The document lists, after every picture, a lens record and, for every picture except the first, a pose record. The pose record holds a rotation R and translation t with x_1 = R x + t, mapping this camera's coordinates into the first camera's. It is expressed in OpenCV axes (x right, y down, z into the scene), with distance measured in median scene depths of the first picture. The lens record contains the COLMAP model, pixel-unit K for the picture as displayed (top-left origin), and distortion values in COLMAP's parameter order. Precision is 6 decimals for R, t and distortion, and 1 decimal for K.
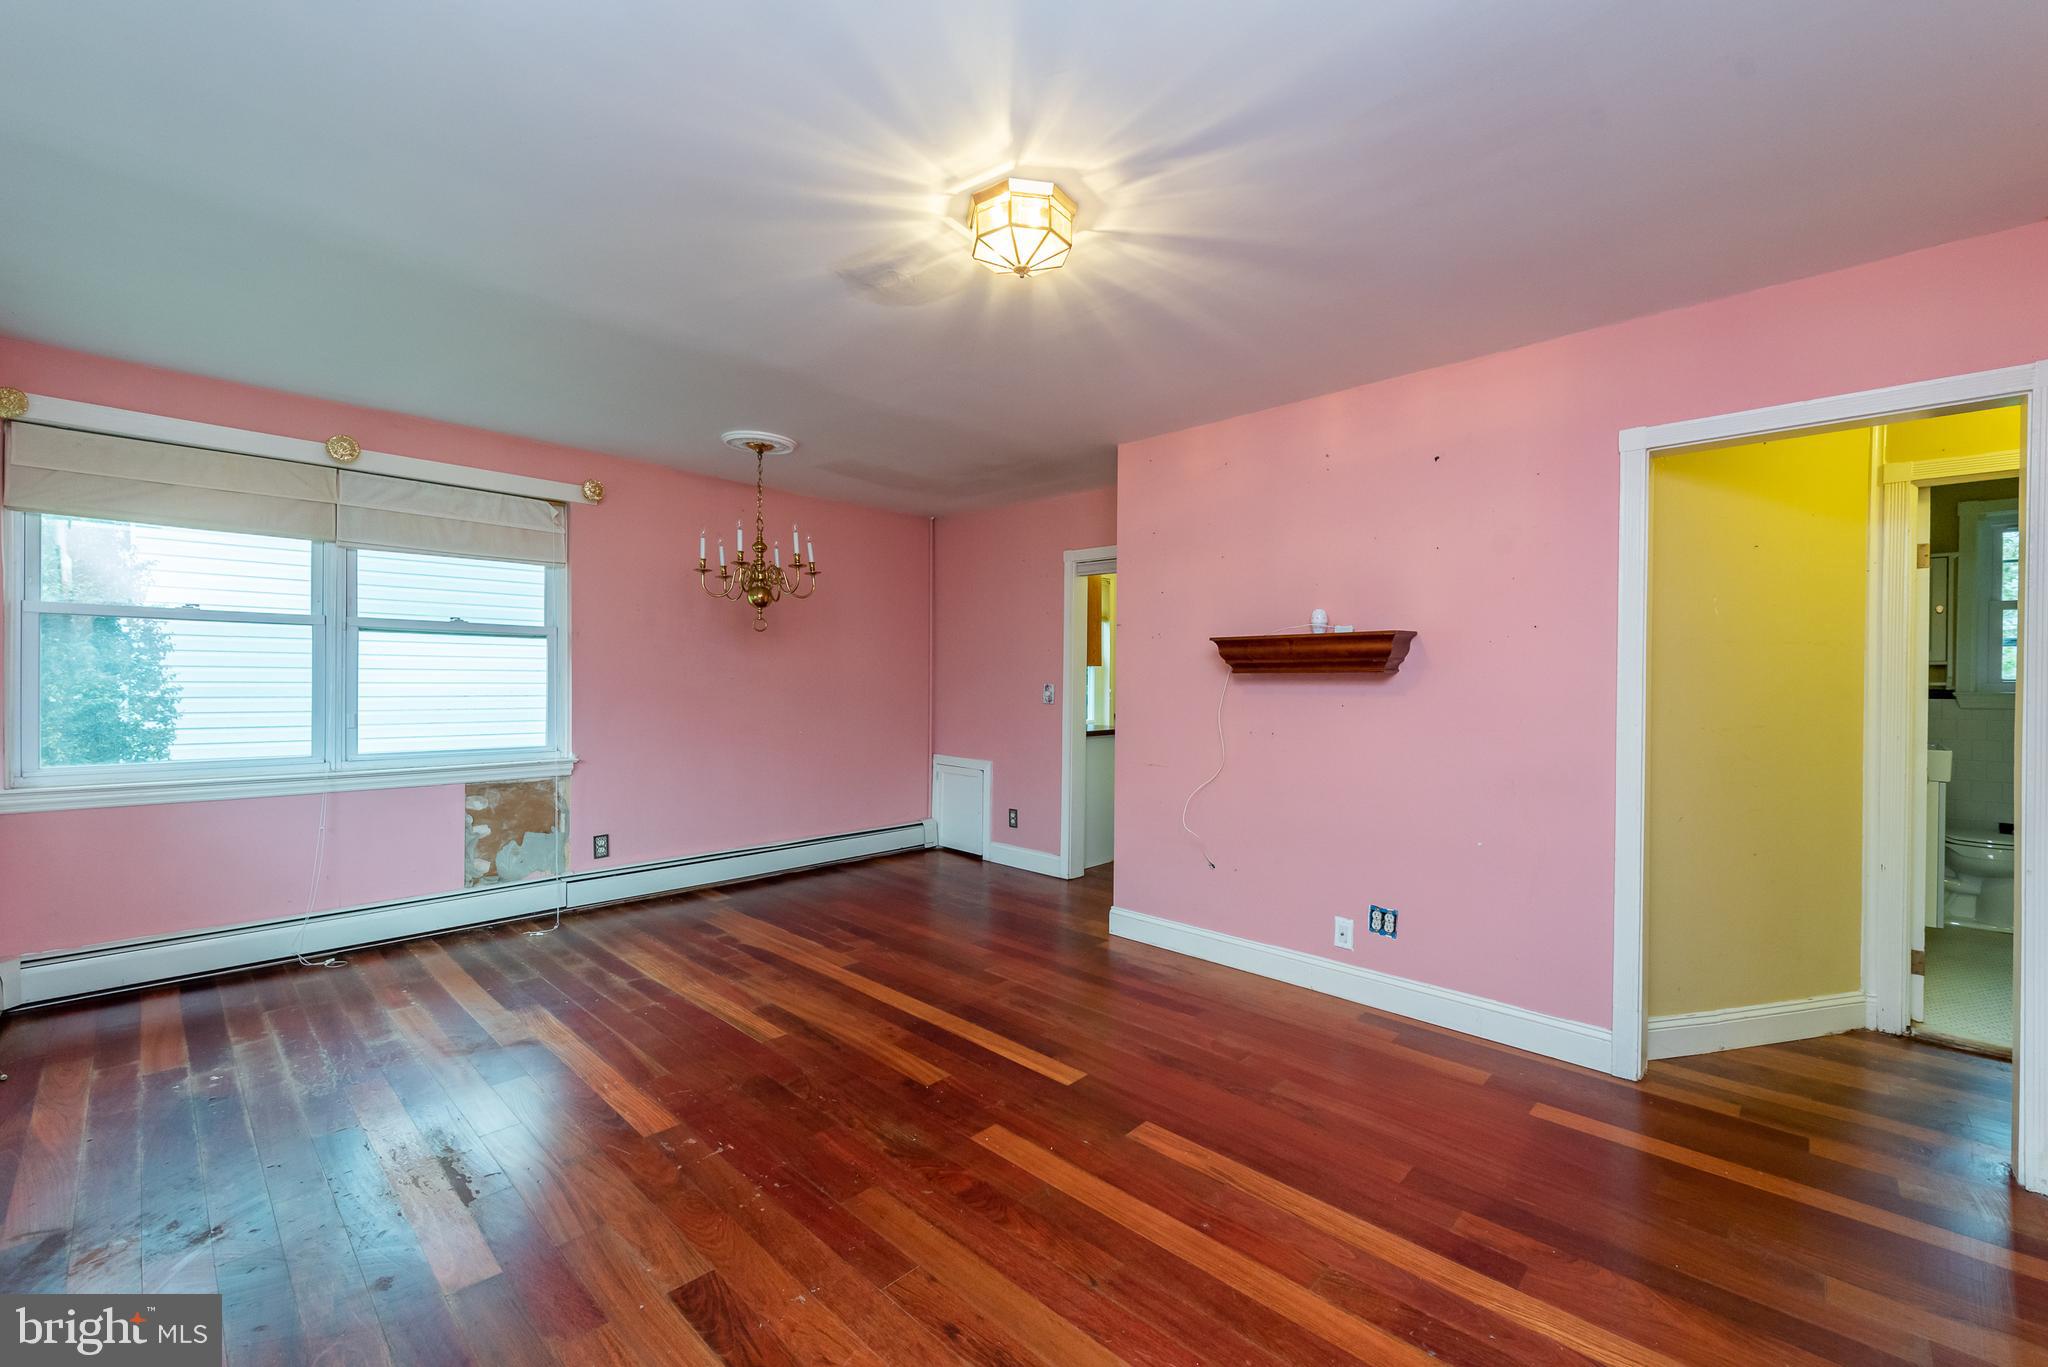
lens RADIAL K [[855.5, 0, 1017.6], [0, 855.5, 688.0], [0, 0, 1]] dist [0.011132, -0.001946]
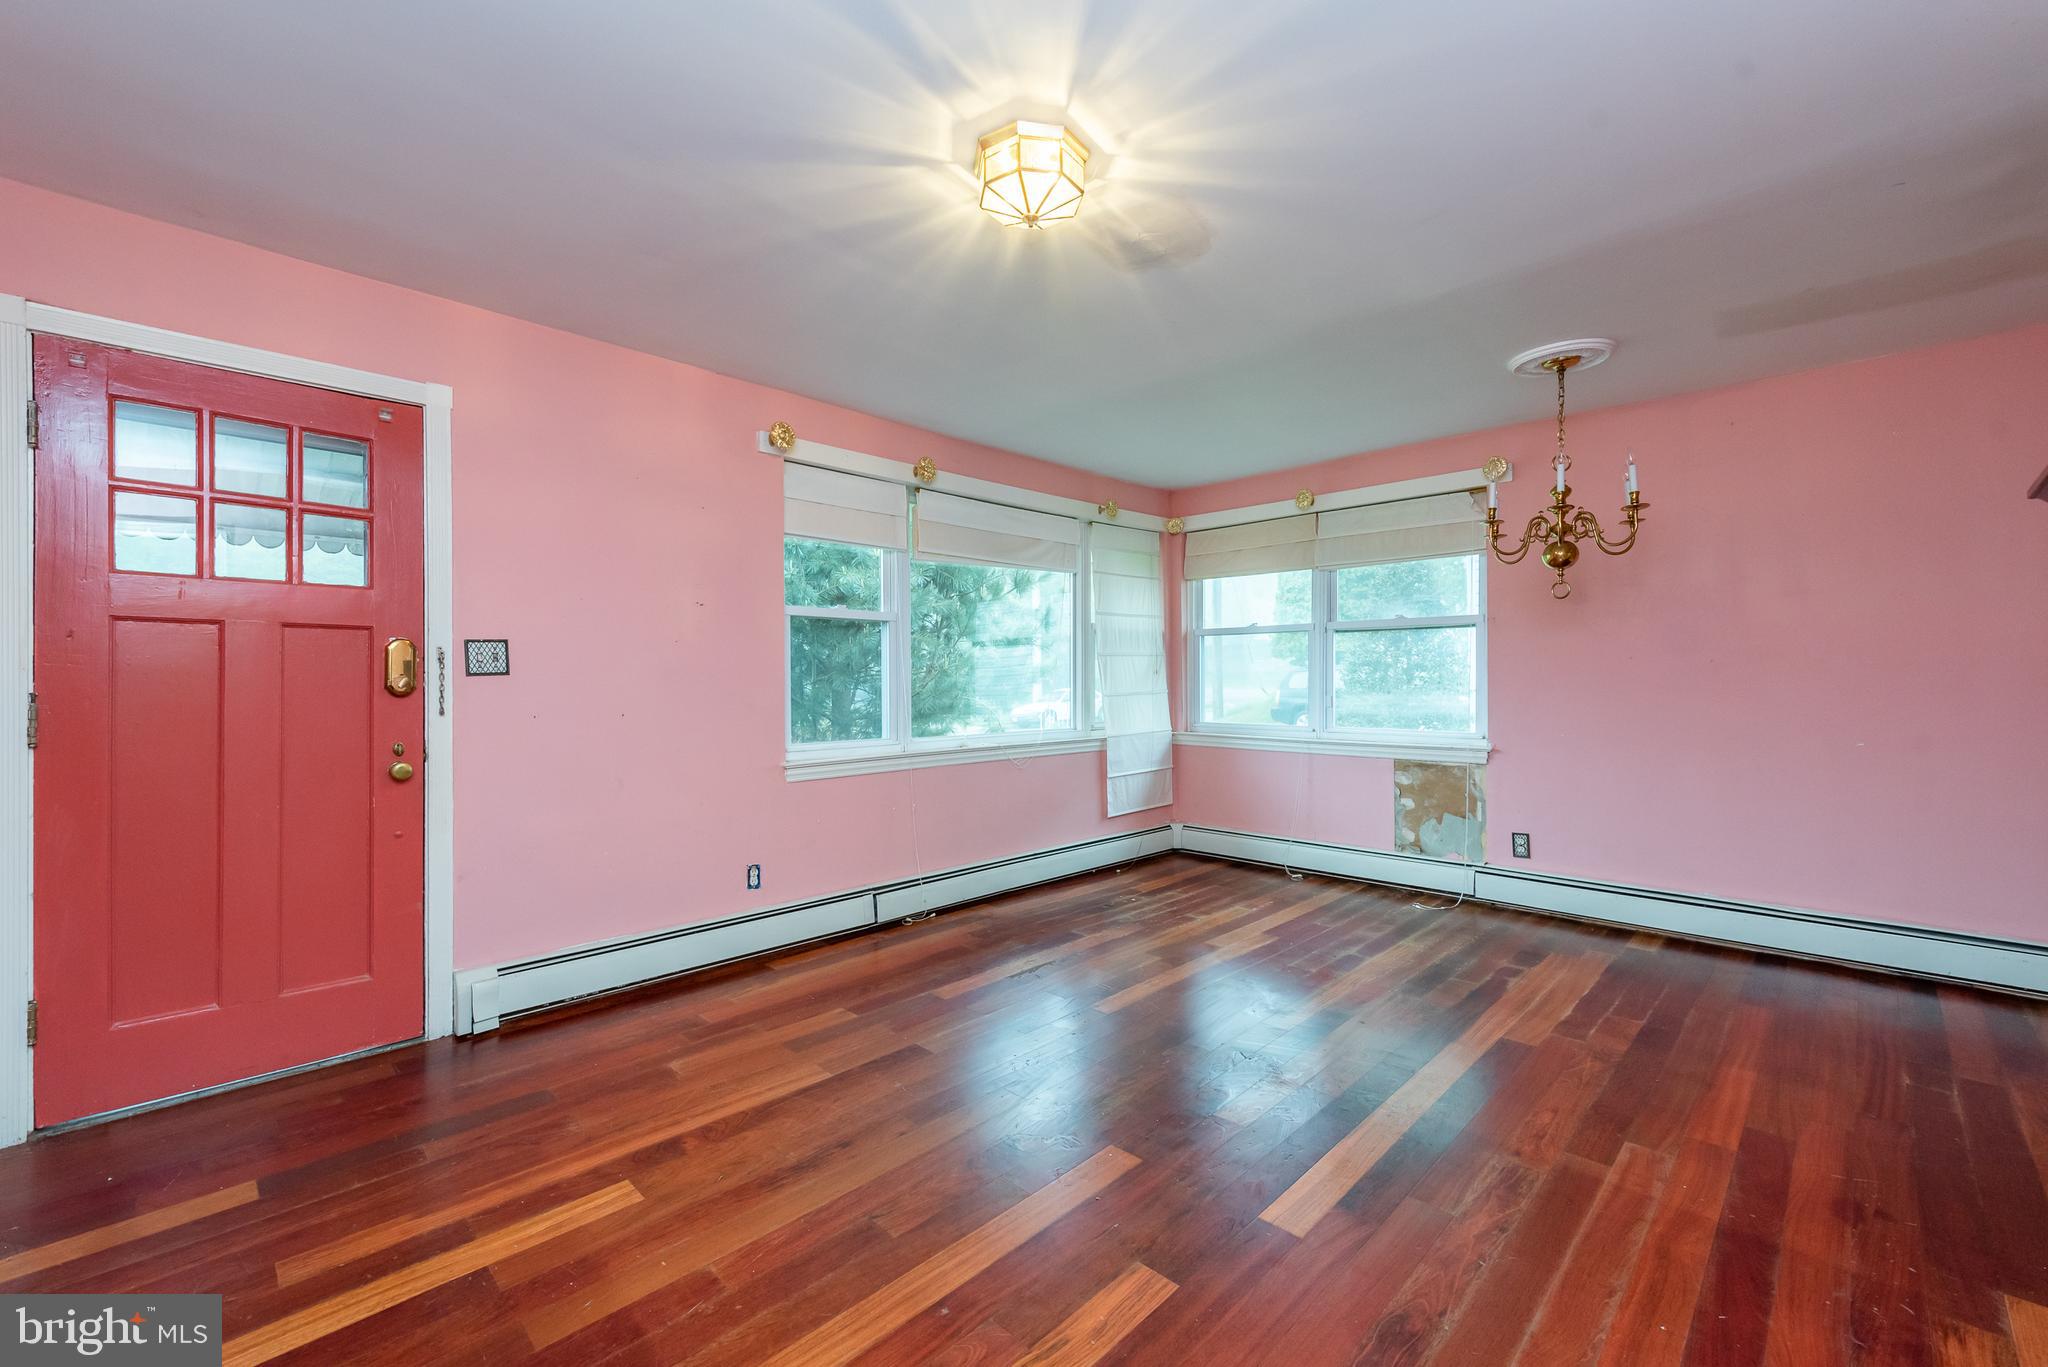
lens RADIAL K [[855.5, 0, 1037.1], [0, 855.5, 688.9], [0, 0, 1]] dist [0.011132, -0.001946]
pose [[-0.025710, 0.002983, -0.999665, 0.599253], [-0.007177, 0.999969, 0.003168, 0.019960], [0.999644, 0.007256, -0.025688, 0.645171]]
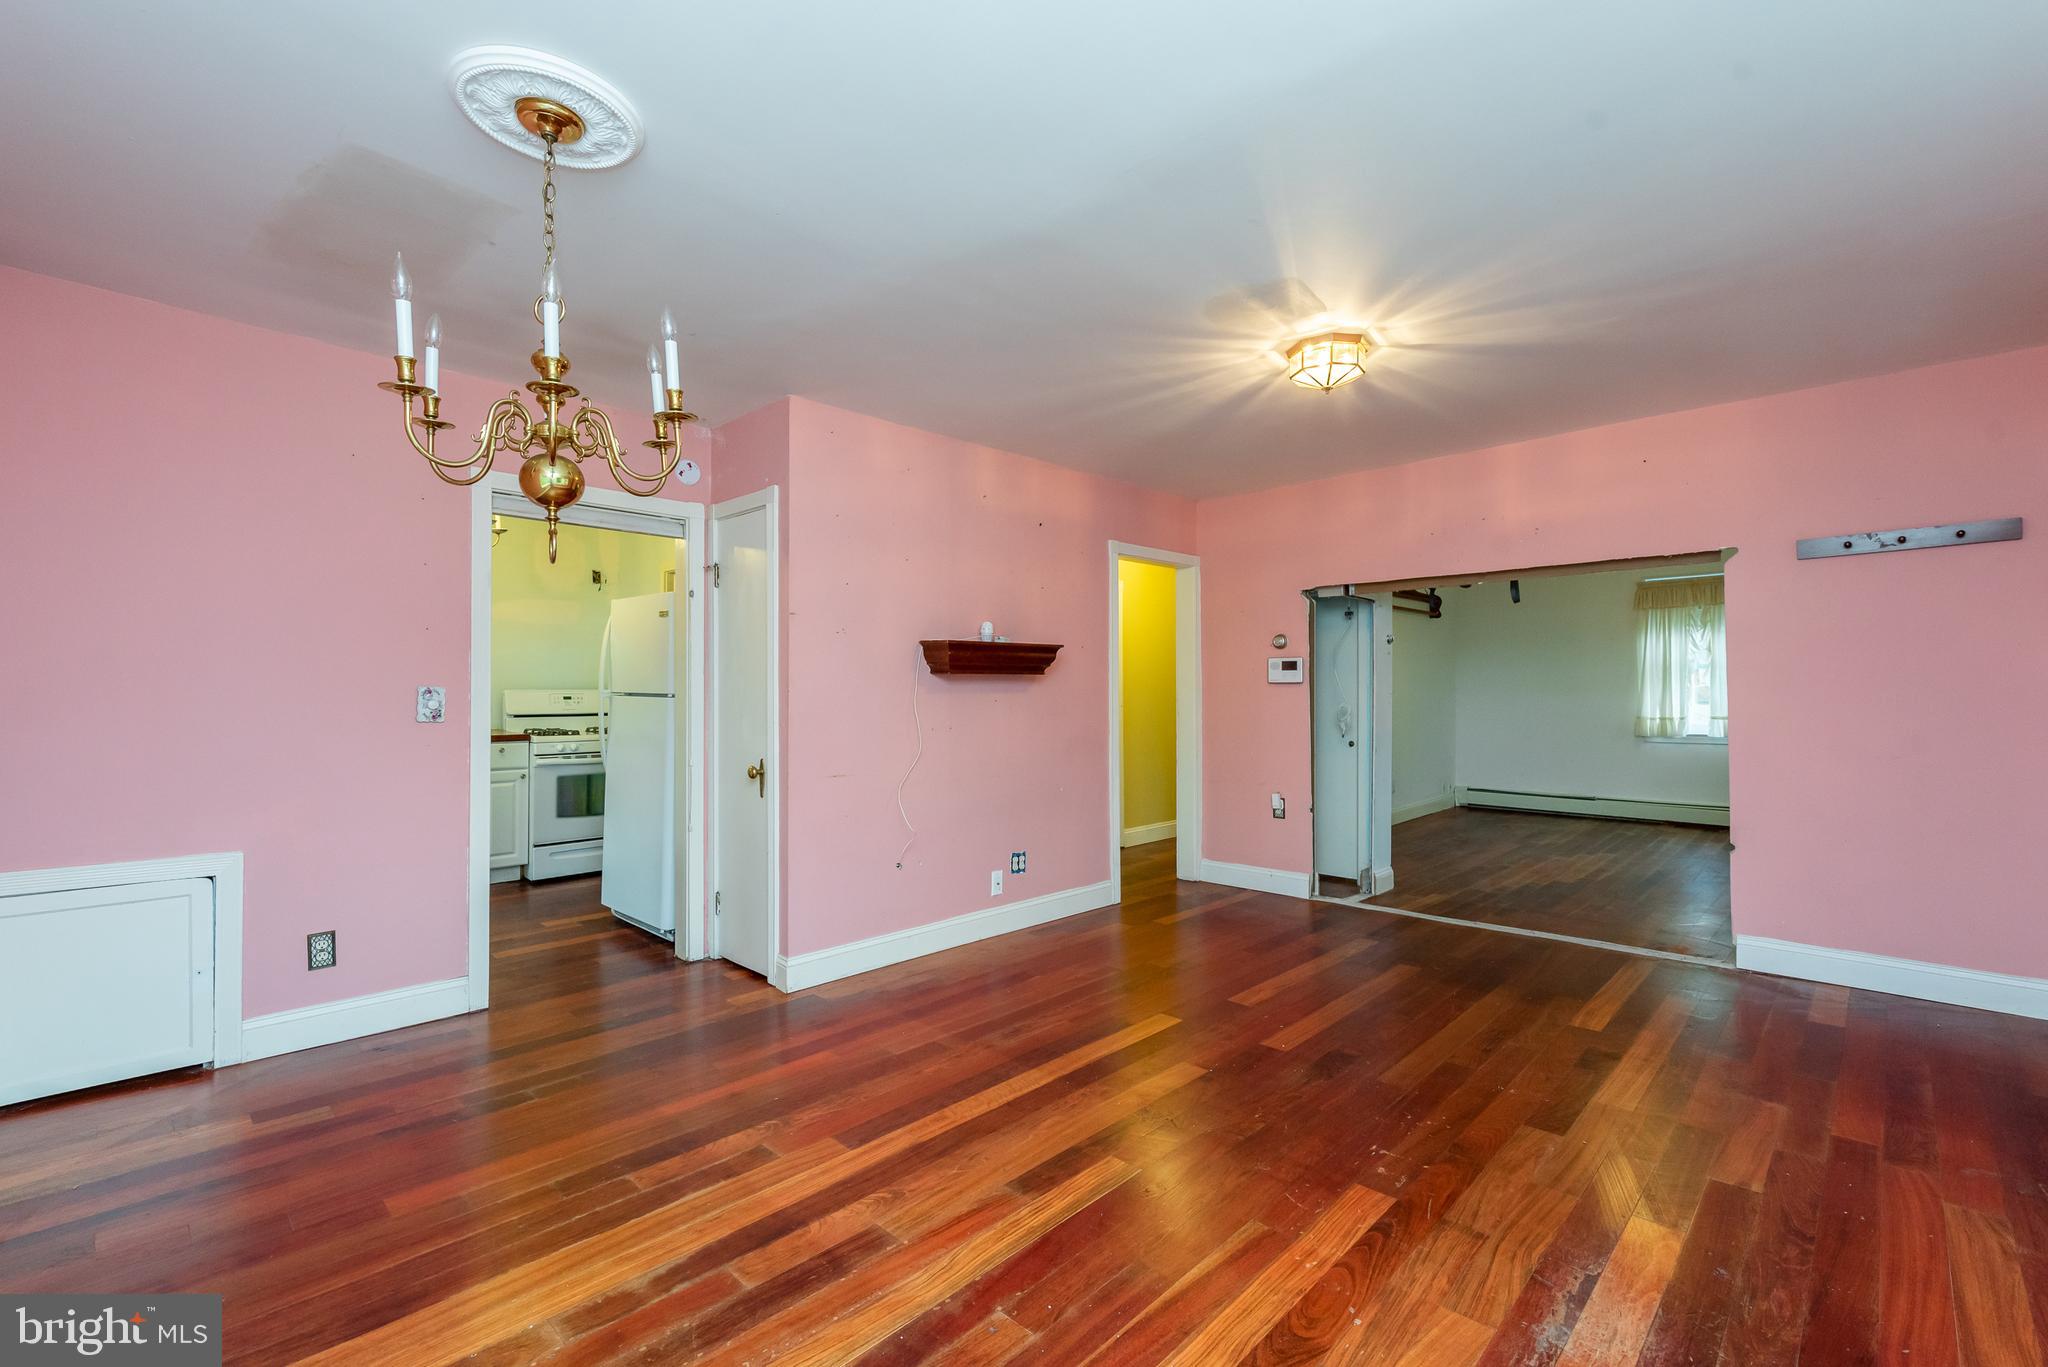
lens RADIAL K [[869.8, 0, 1089.5], [0, 869.8, 681.9], [0, 0, 1]] dist [0.010017, -0.001342]
pose [[-0.036647, 0.002365, 0.999325, -0.885243], [0.011907, 0.999927, -0.001929, -0.002495], [-0.999257, 0.011828, -0.036673, 0.905375]]
